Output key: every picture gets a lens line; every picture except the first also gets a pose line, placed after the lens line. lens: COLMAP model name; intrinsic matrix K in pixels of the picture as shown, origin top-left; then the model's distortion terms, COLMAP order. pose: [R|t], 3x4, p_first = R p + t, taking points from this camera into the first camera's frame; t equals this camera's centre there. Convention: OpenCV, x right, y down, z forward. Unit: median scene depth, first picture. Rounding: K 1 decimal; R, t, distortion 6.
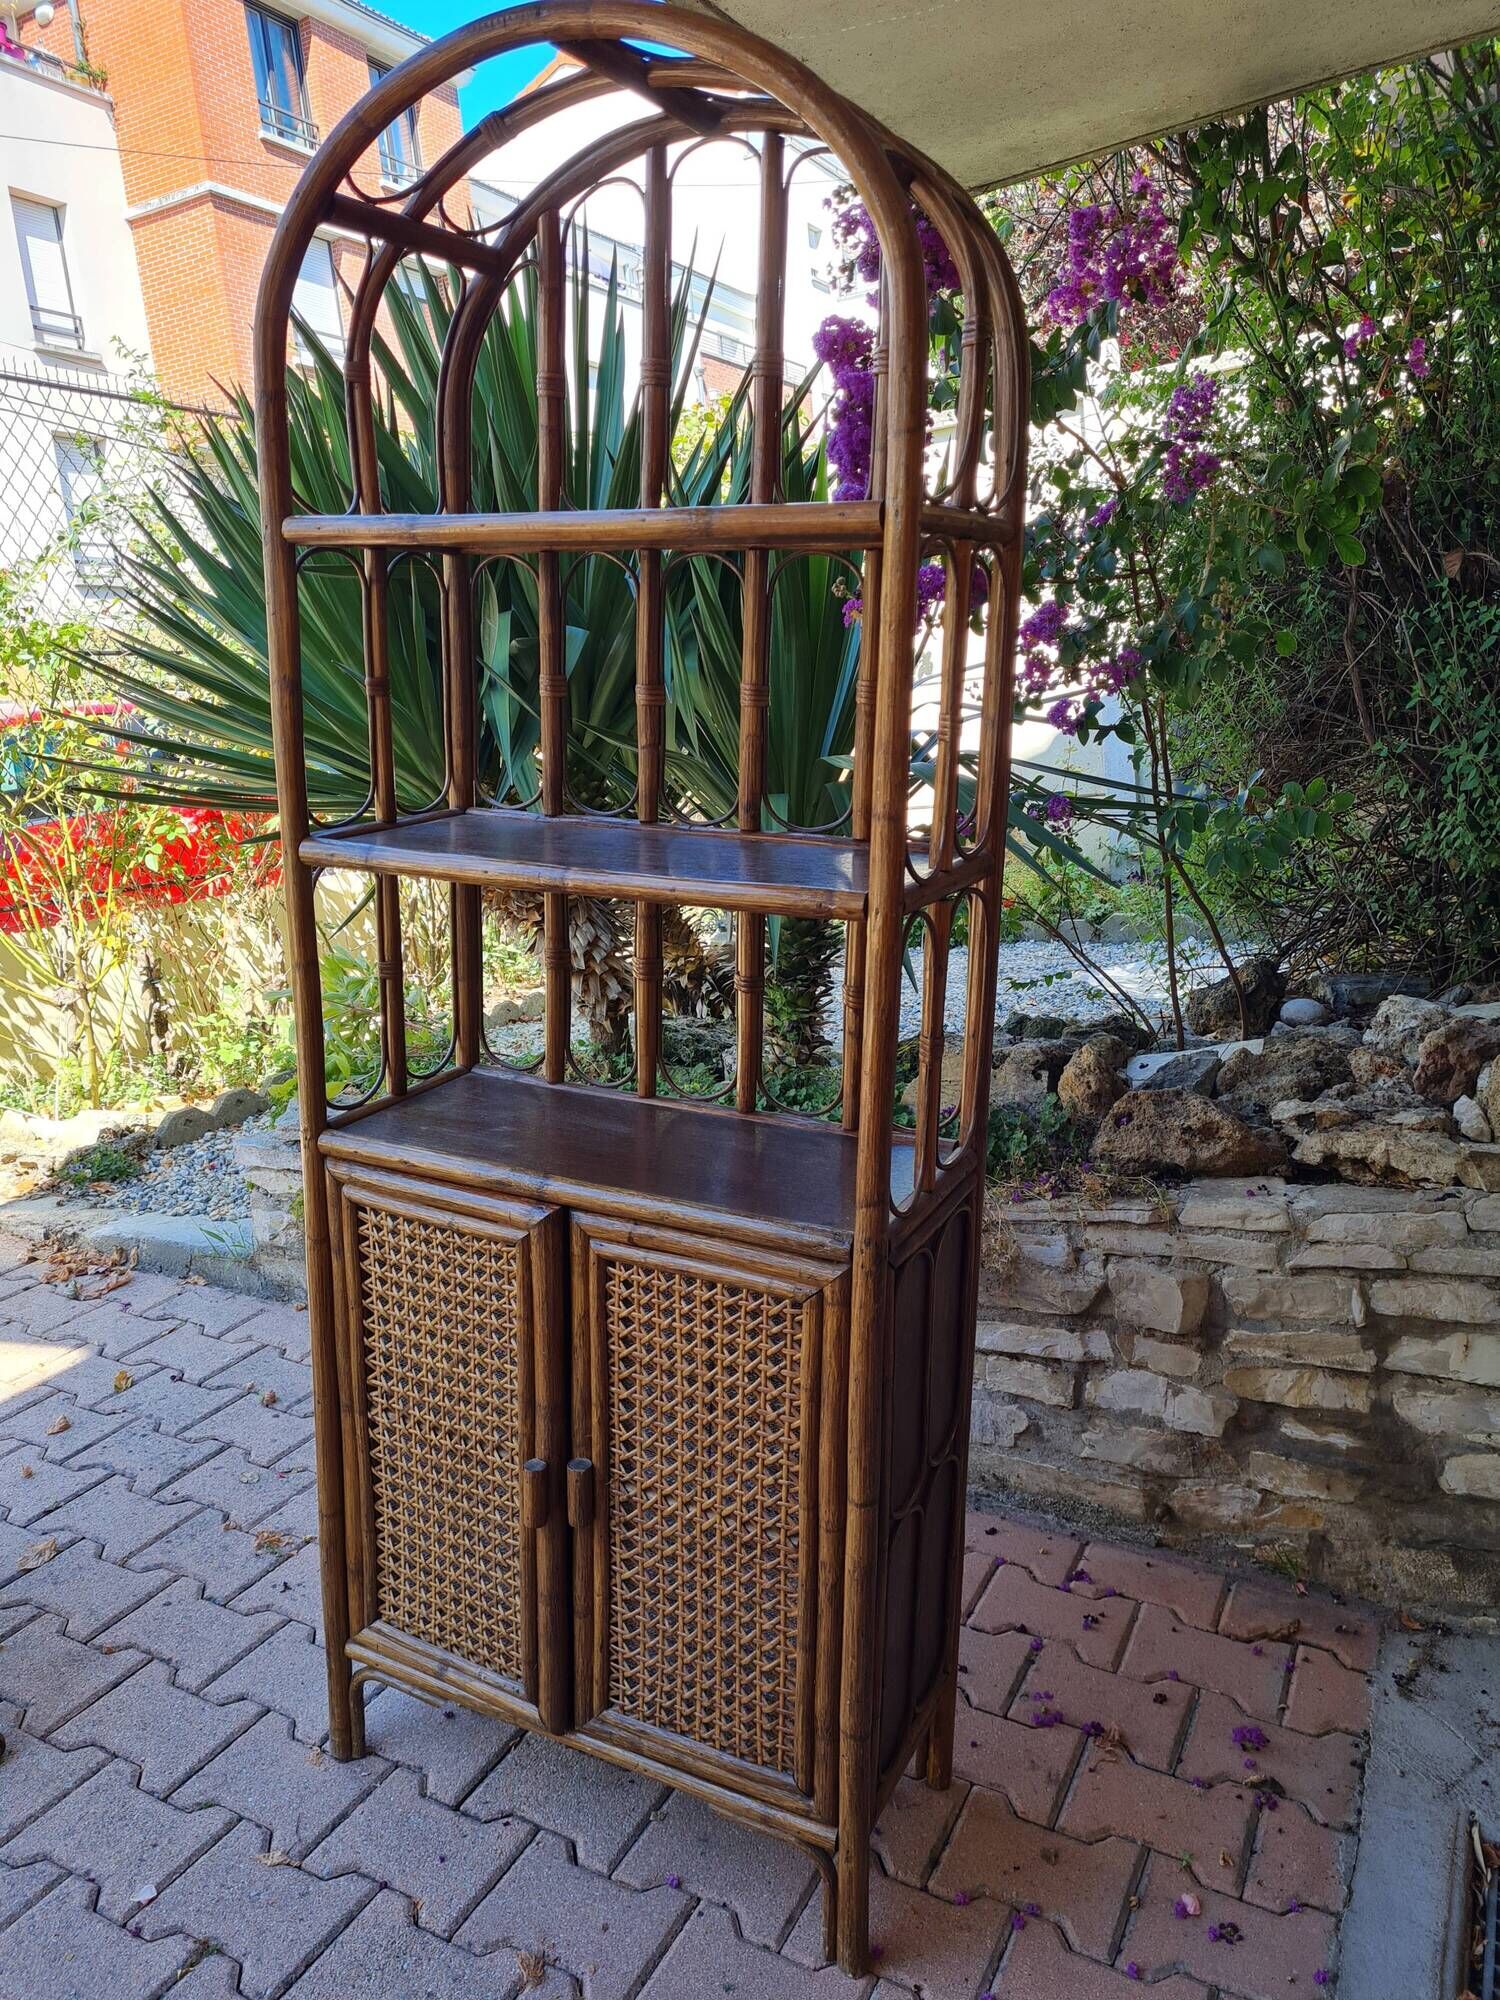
lens RADIAL K [[1521.2, 0, 729.4], [0, 1521.2, 975.3], [0, 0, 1]] dist [0.049271, -0.042223]
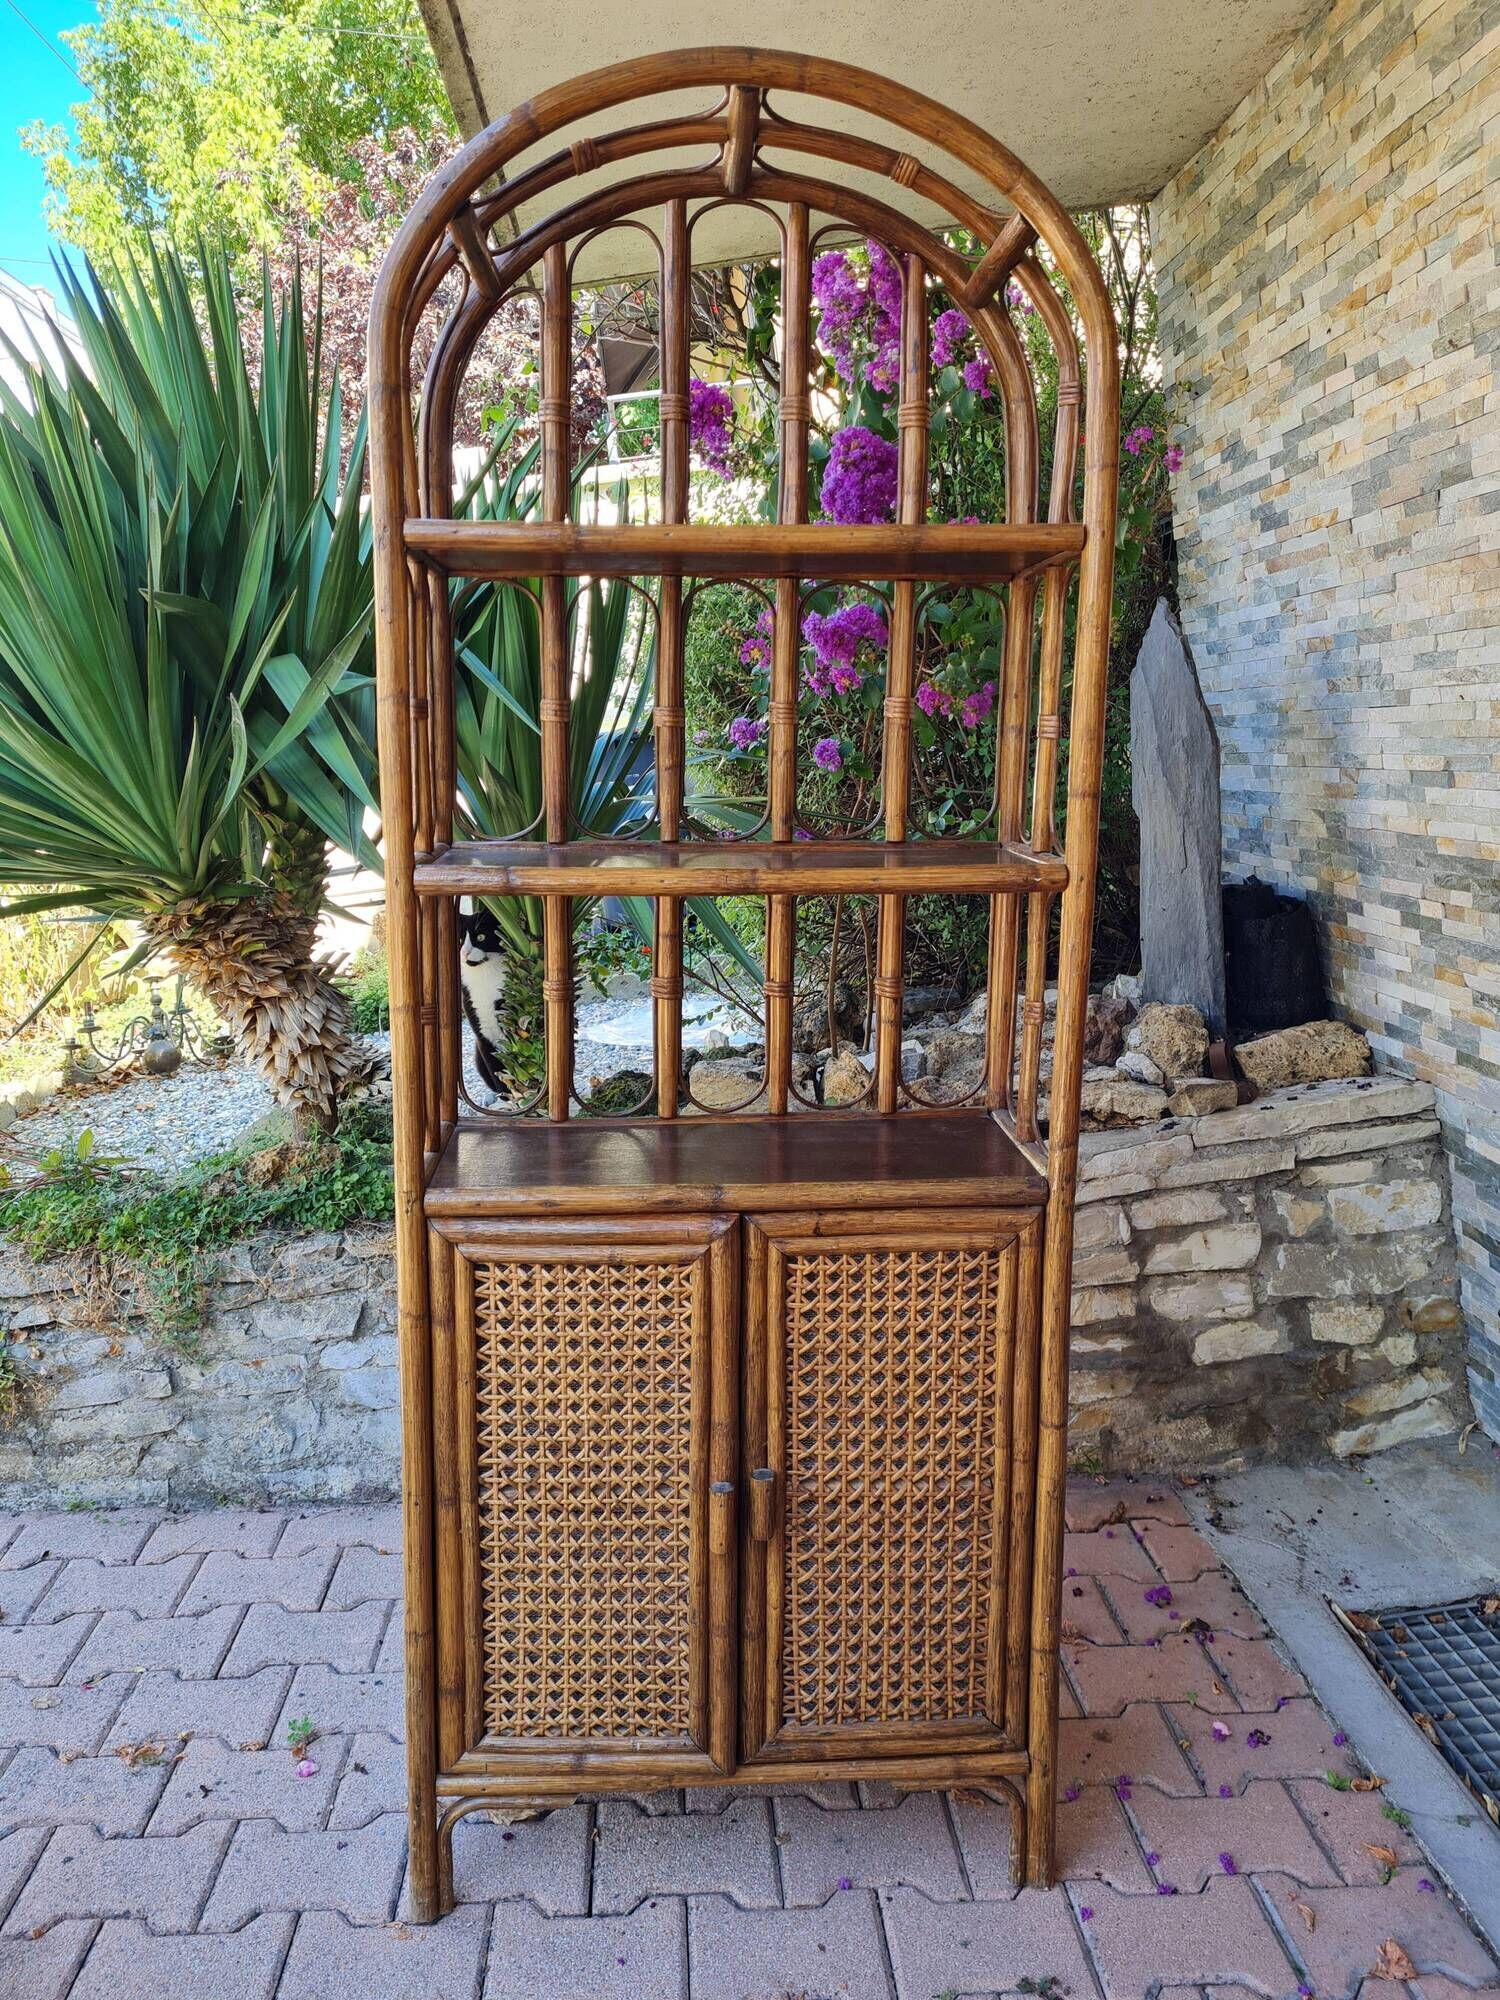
lens RADIAL K [[1521.2, 0, 733.7], [0, 1521.2, 966.2], [0, 0, 1]] dist [0.049271, -0.042223]
pose [[0.860717, -0.085615, 0.501833, -0.440258], [0.123304, 0.991465, -0.042336, 0.024247], [-0.493925, 0.098317, 0.863928, 0.089407]]
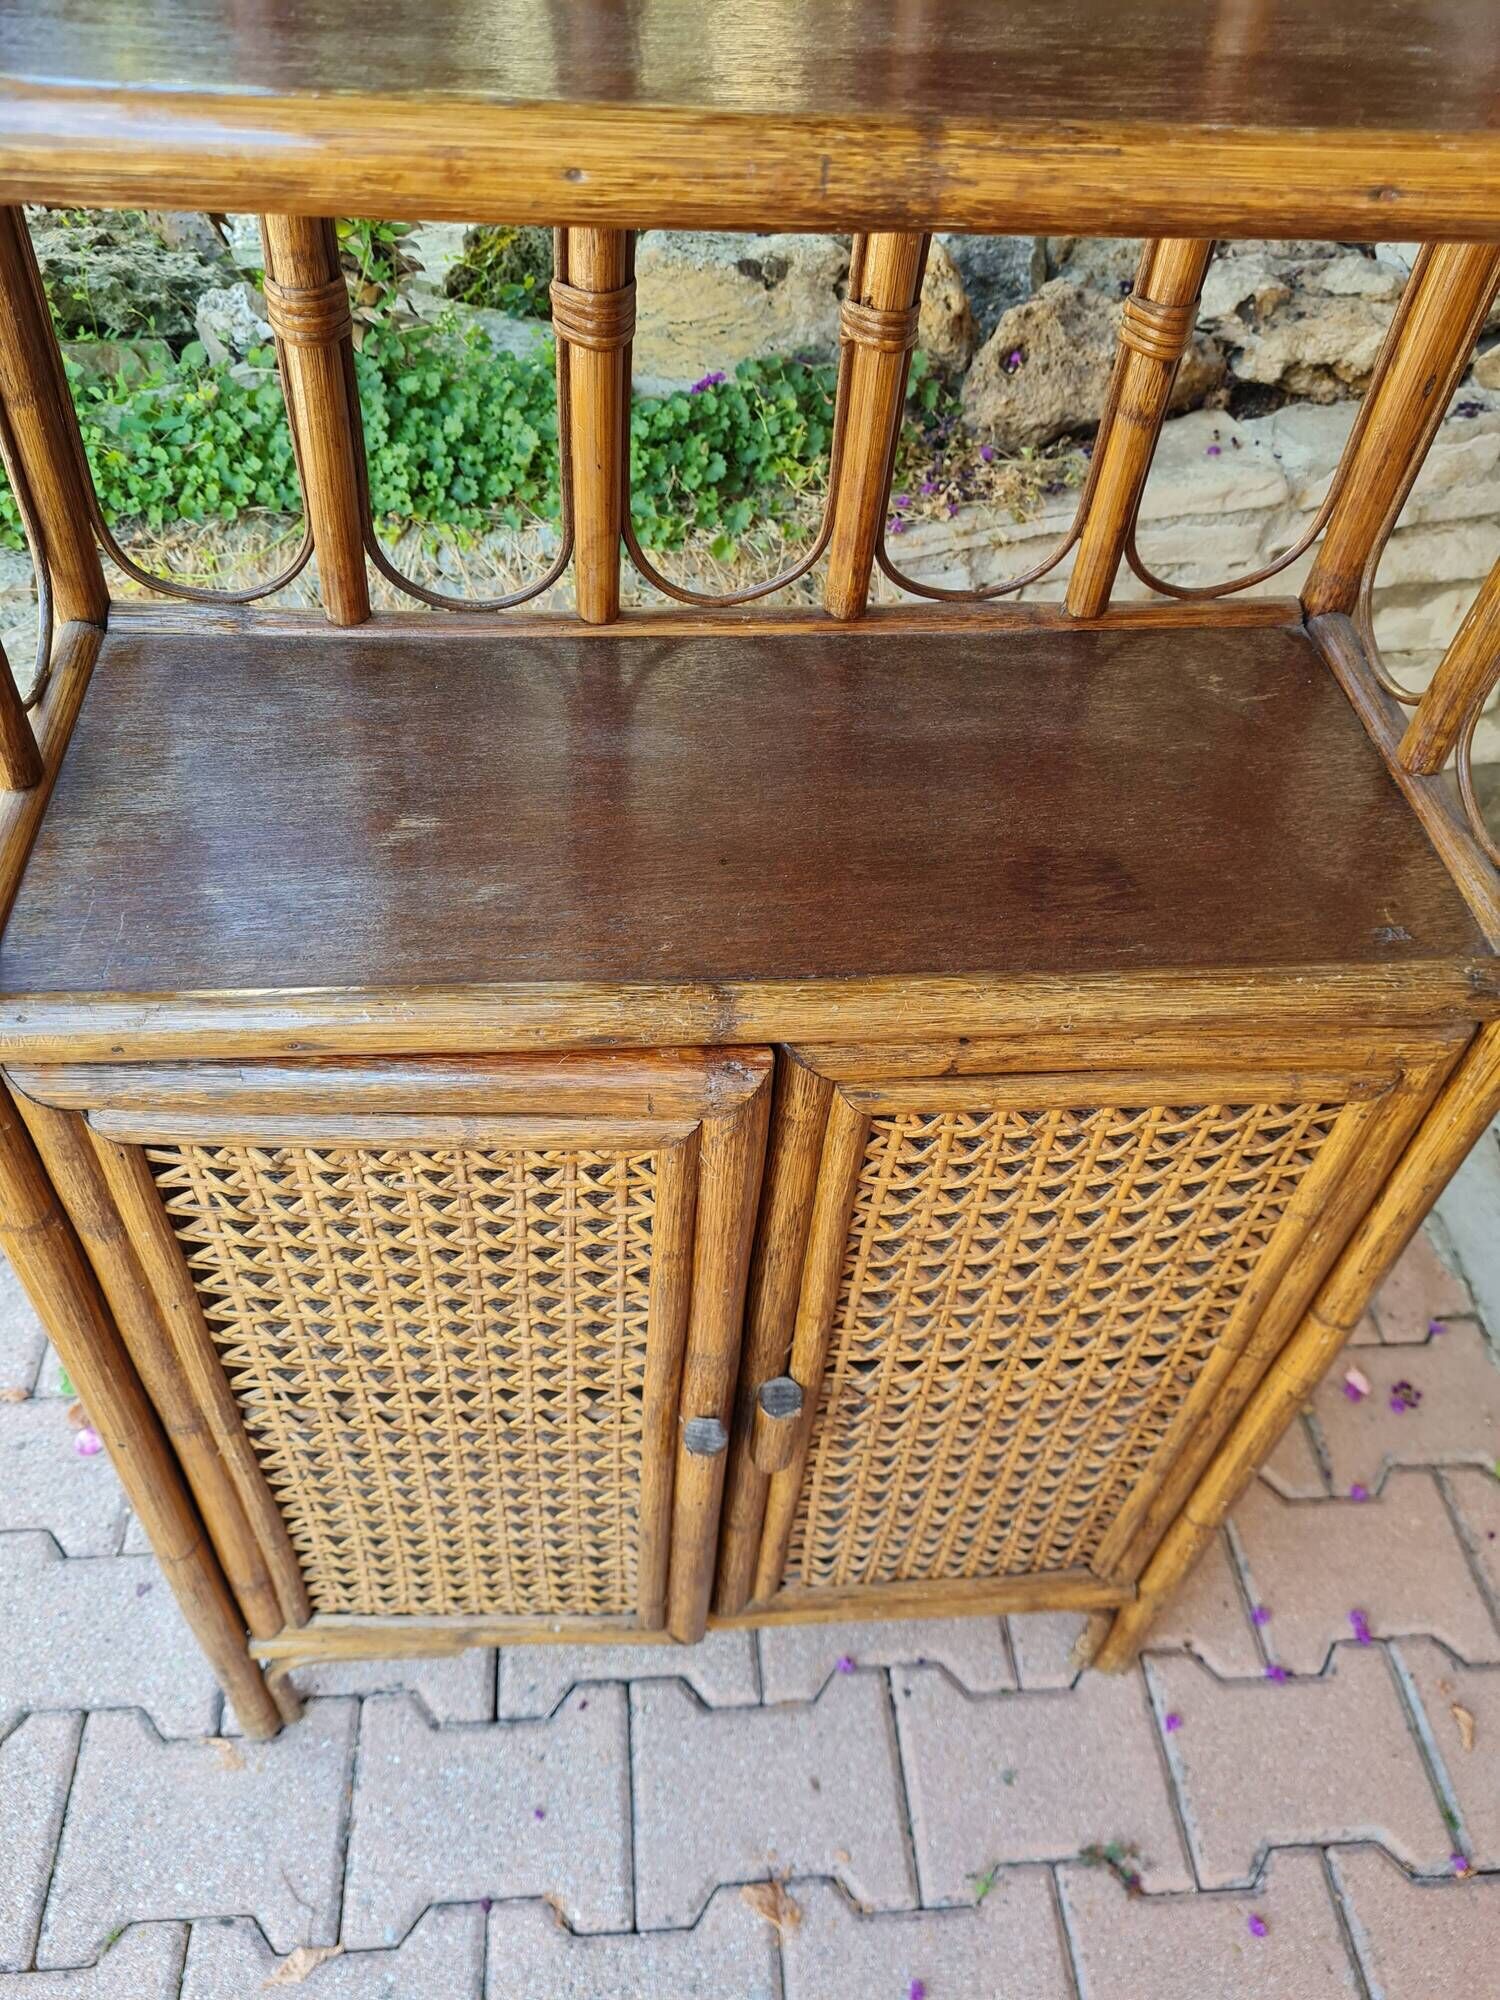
lens RADIAL K [[1521.2, 0, 727.8], [0, 1521.2, 1012.5], [0, 0, 1]] dist [0.049271, -0.042223]
pose [[0.850438, -0.358759, 0.384769, -0.202582], [0.076769, 0.808199, 0.583885, -0.073194], [-0.520444, -0.467019, 0.714865, 0.523418]]
